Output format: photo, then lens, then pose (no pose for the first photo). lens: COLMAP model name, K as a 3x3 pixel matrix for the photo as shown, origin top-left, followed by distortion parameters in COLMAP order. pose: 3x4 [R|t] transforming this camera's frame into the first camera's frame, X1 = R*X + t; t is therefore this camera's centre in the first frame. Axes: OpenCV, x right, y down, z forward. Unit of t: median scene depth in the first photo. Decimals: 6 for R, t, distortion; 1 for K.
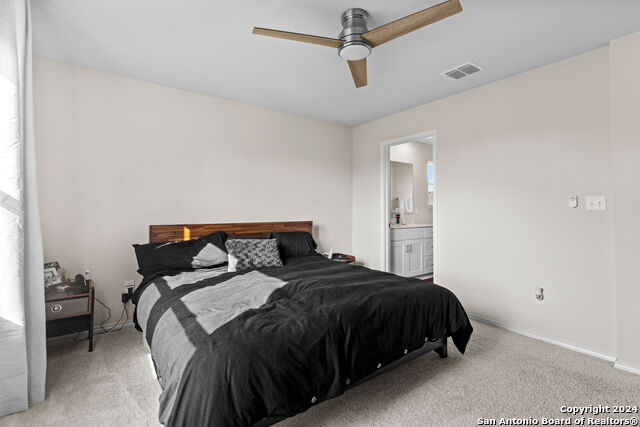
lens RADIAL K [[295.4, 0, 318.5], [0, 295.4, 212.8], [0, 0, 1]] dist [-0.000020, -0.000007]
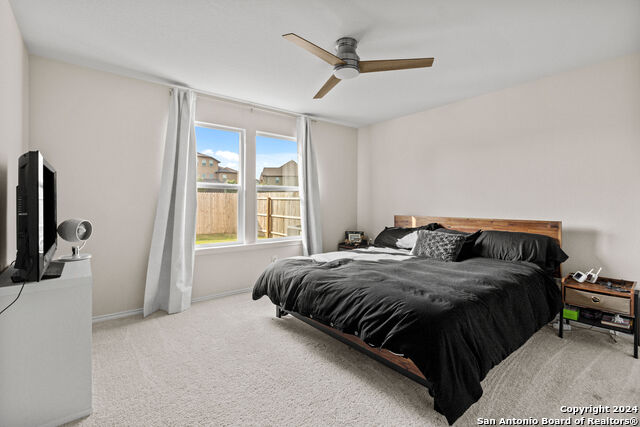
lens RADIAL K [[295.4, 0, 318.3], [0, 295.4, 210.3], [0, 0, 1]] dist [-0.000020, -0.000007]
pose [[0.074317, 0.016420, -0.997099, 0.803866], [-0.019077, 0.999705, 0.015041, 0.002057], [0.997052, 0.017904, 0.074608, 0.475142]]
